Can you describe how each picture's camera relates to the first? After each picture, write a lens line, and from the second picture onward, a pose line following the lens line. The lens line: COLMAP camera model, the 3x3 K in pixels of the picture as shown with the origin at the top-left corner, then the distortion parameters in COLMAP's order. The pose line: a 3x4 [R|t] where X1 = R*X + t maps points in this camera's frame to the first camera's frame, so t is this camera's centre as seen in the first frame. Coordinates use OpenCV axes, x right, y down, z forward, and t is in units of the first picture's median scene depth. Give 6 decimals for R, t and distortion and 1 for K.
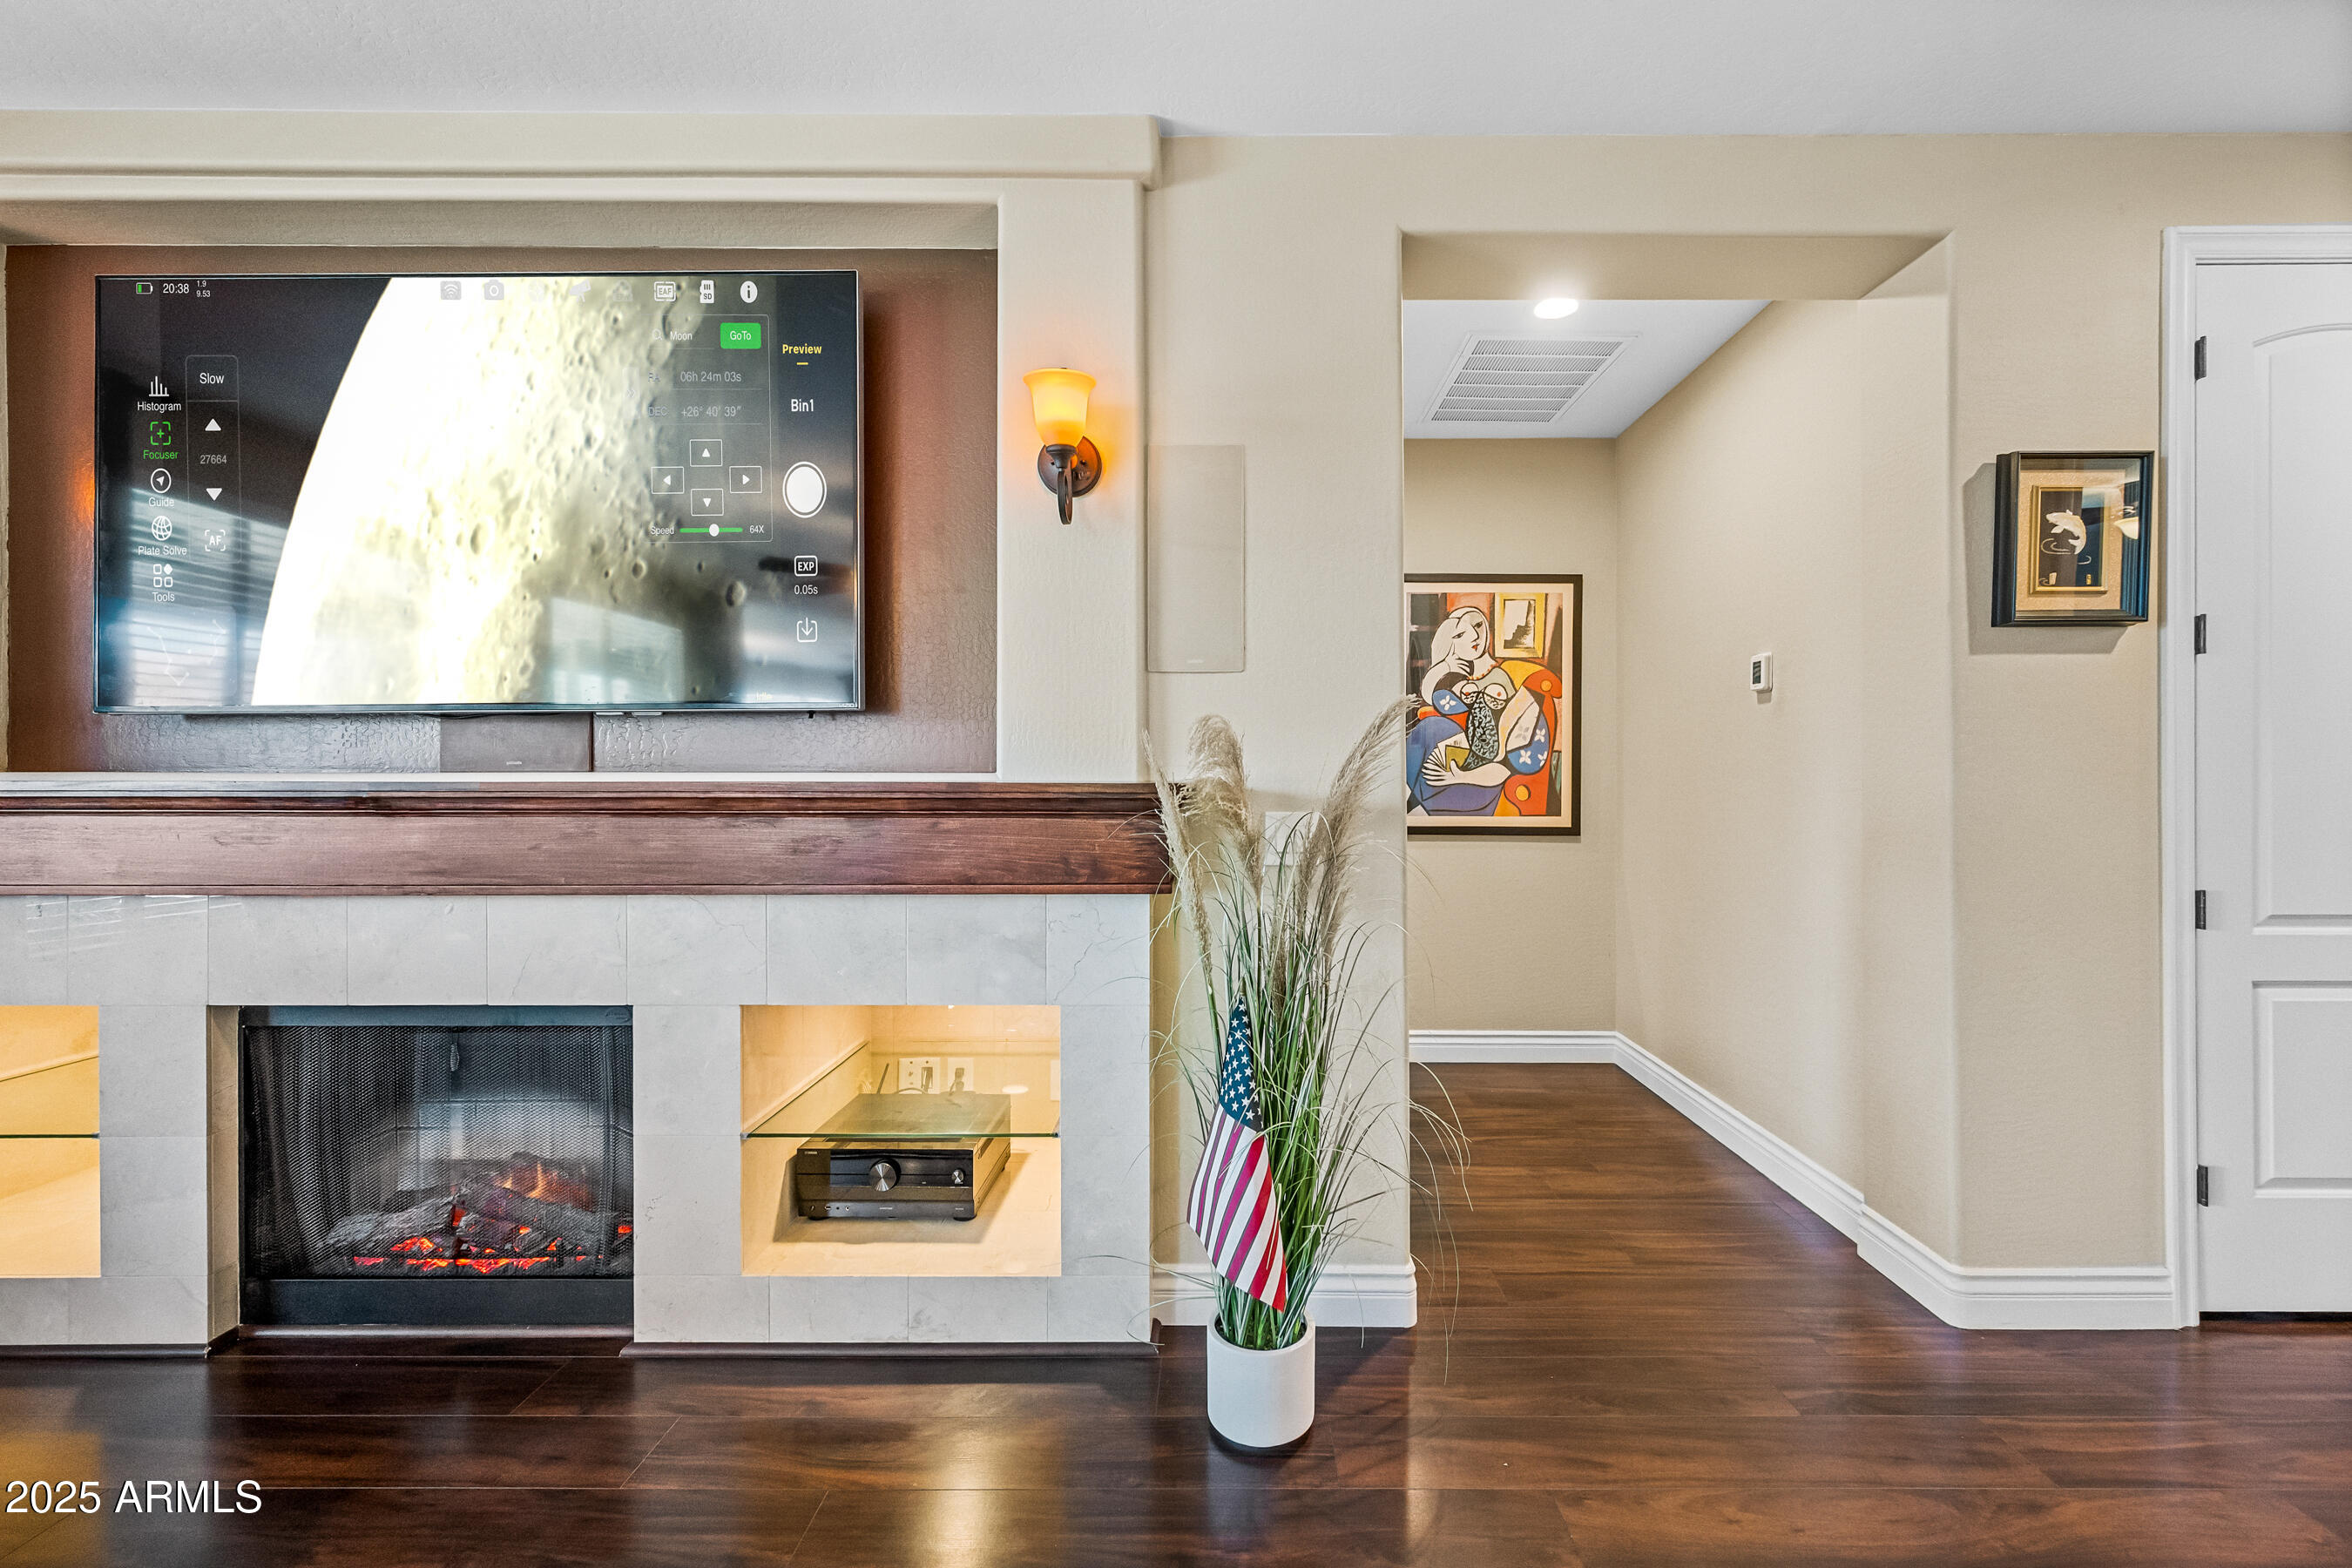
lens RADIAL K [[933.4, 0, 1264.0], [0, 933.4, 784.2], [0, 0, 1]] dist [-0.014962, -0.000047]
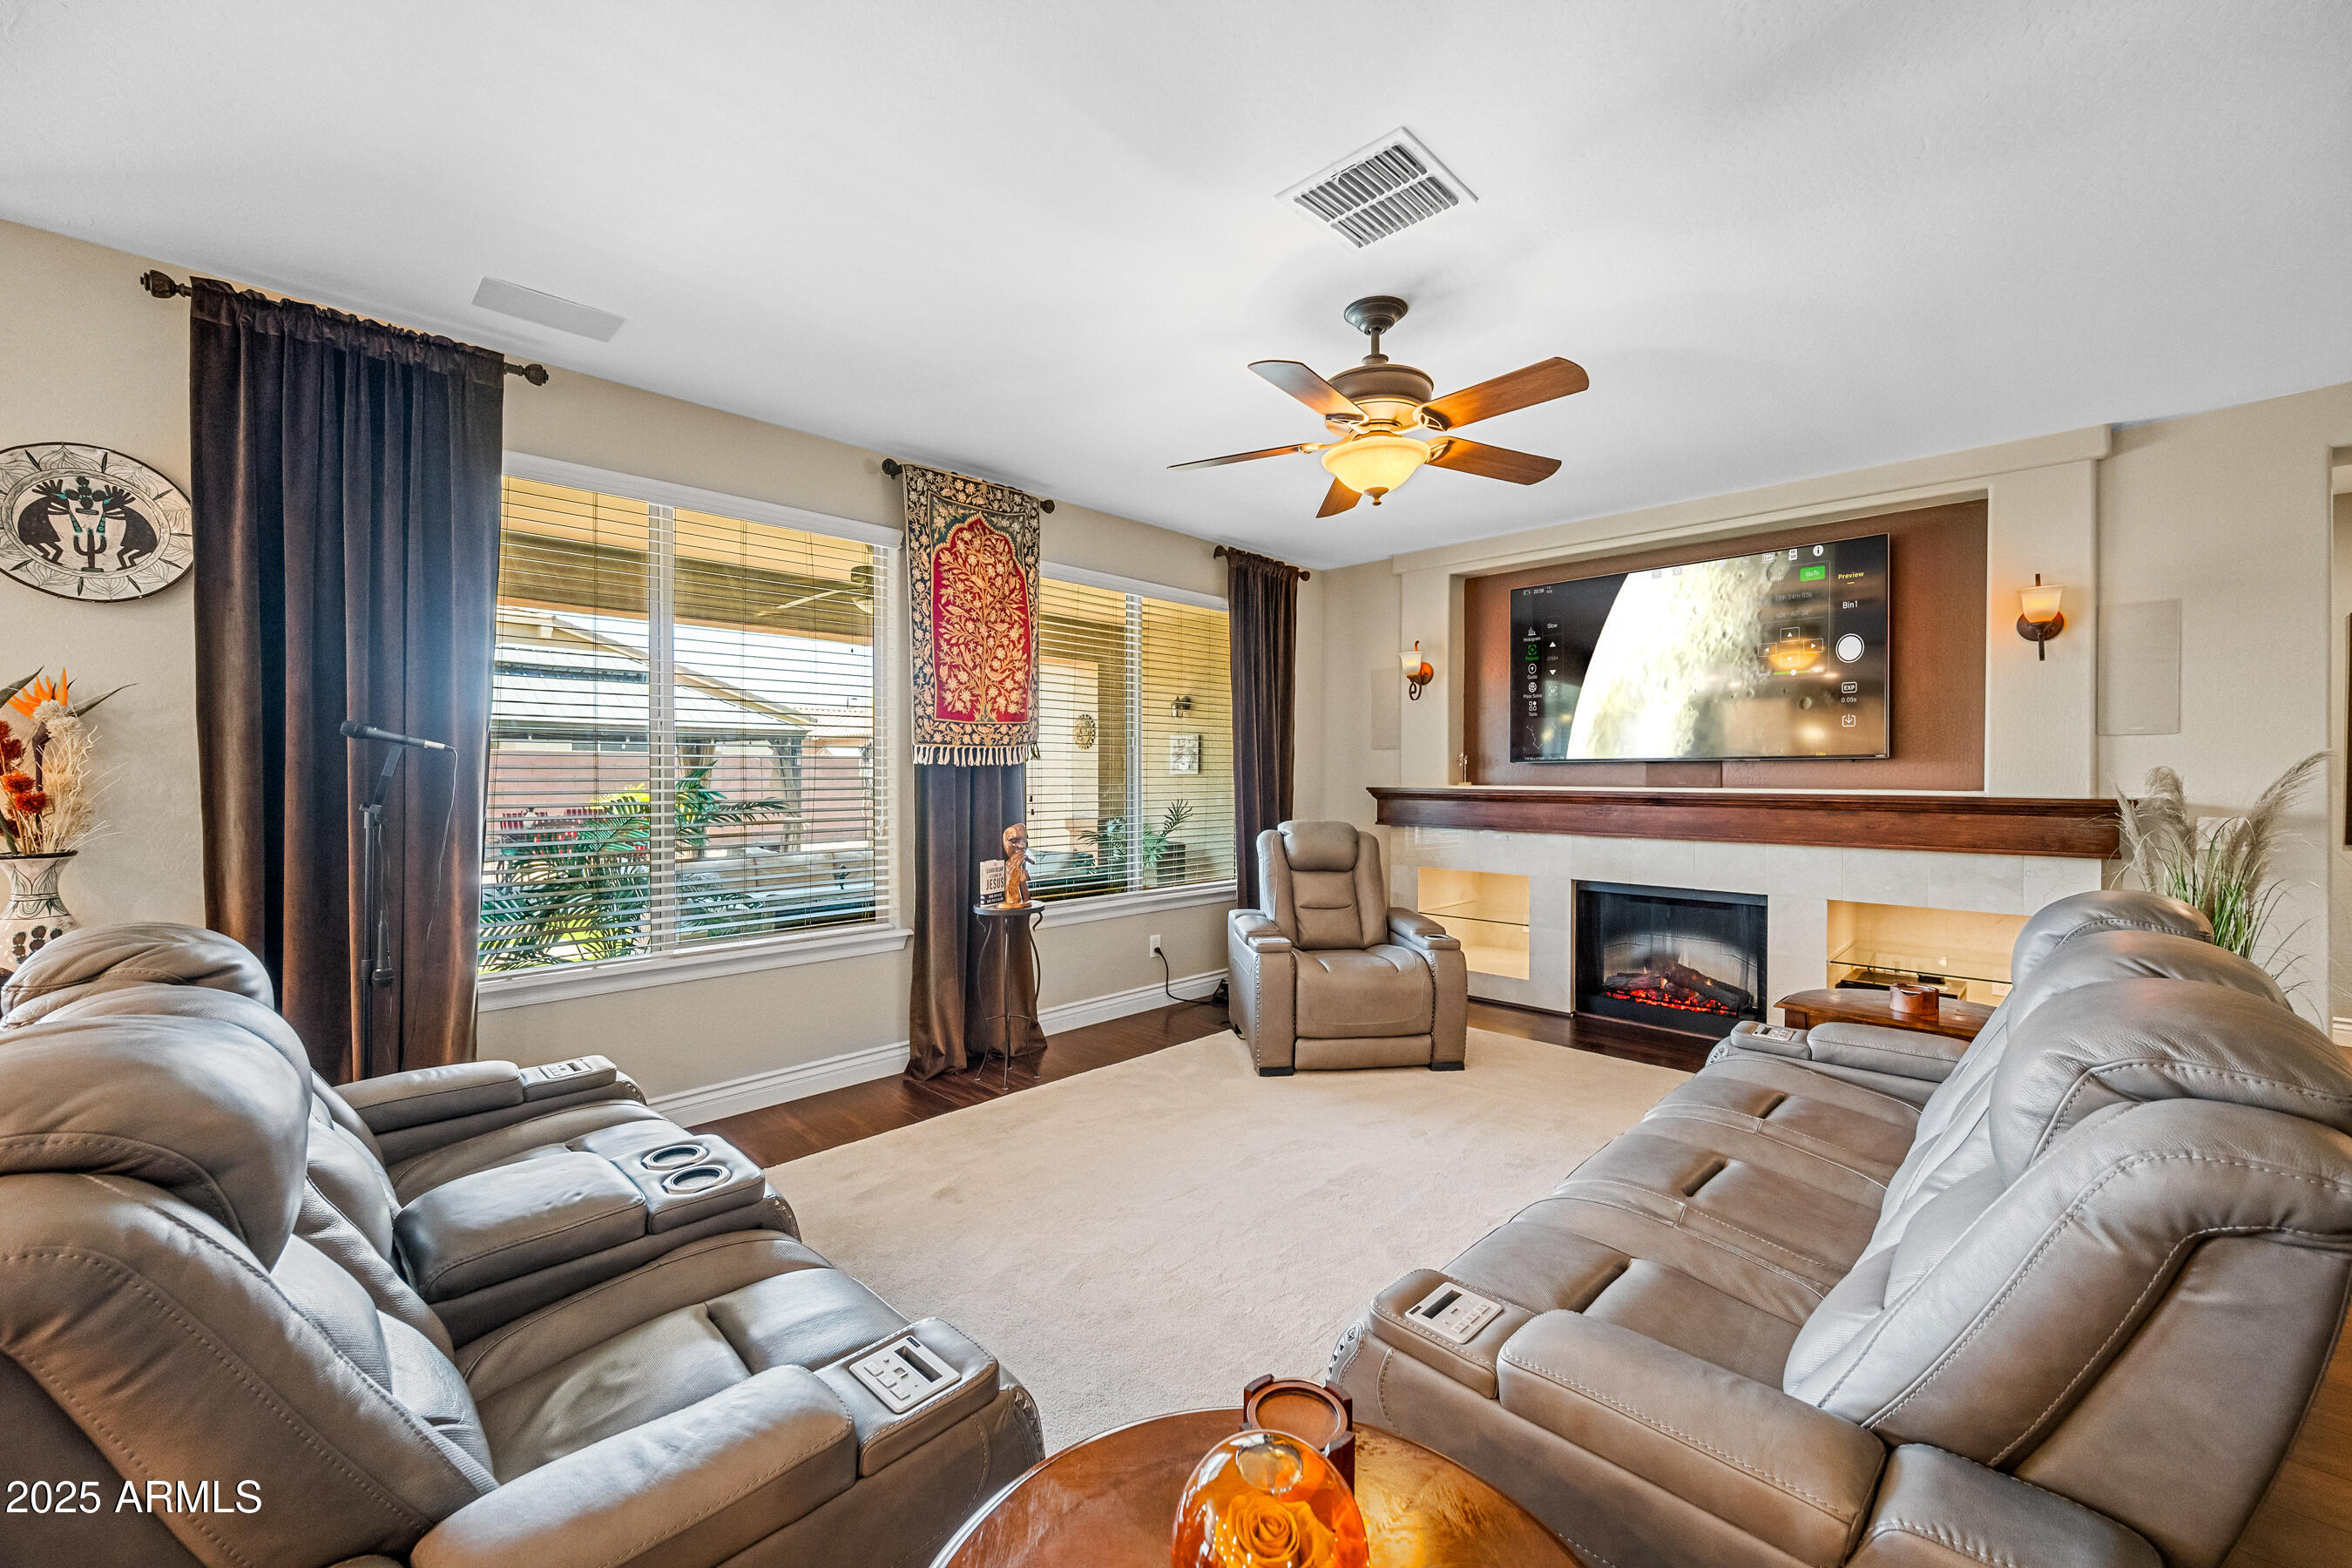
lens RADIAL K [[927.6, 0, 1184.5], [0, 927.6, 781.2], [0, 0, 1]] dist [-0.005042, 0.003709]
pose [[0.687315, 0.006740, -0.726328, -0.041691], [-0.008044, 0.999966, 0.001667, -0.023254], [0.726315, 0.004697, 0.687346, -1.522133]]
